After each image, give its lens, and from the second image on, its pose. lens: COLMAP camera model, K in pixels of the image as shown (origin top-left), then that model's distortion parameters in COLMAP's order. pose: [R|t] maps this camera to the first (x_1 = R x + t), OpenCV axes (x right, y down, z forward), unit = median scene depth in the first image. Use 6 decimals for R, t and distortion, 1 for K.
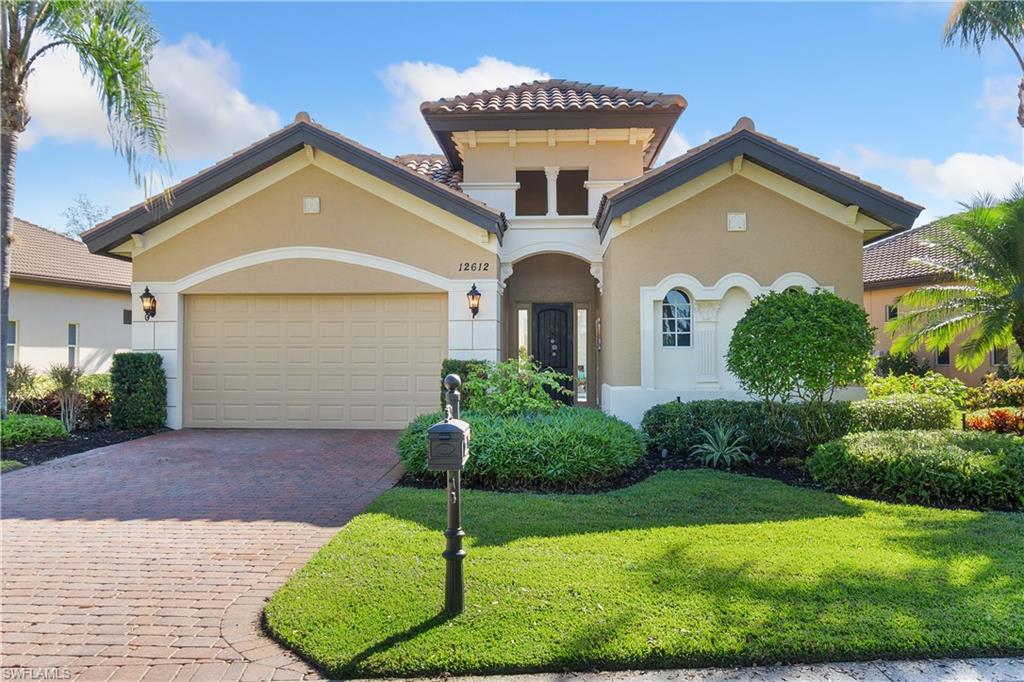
lens RADIAL K [[753.1, 0, 512.8], [0, 753.1, 344.5], [0, 0, 1]] dist [0.003842, 0.000545]
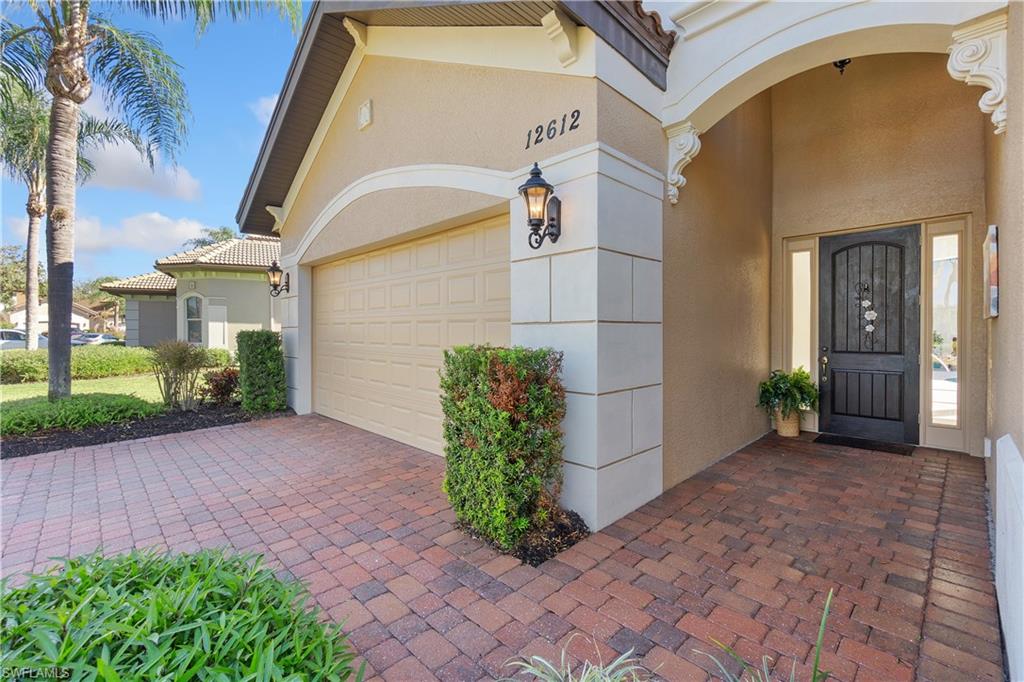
lens RADIAL K [[440.9, 0, 498.8], [0, 440.9, 331.7], [0, 0, 1]] dist [-0.002873, -0.001165]
pose [[0.734419, 0.002713, -0.678691, 0.091672], [0.016357, 0.999631, 0.021697, 0.005387], [0.678499, -0.027036, 0.734104, 0.753067]]
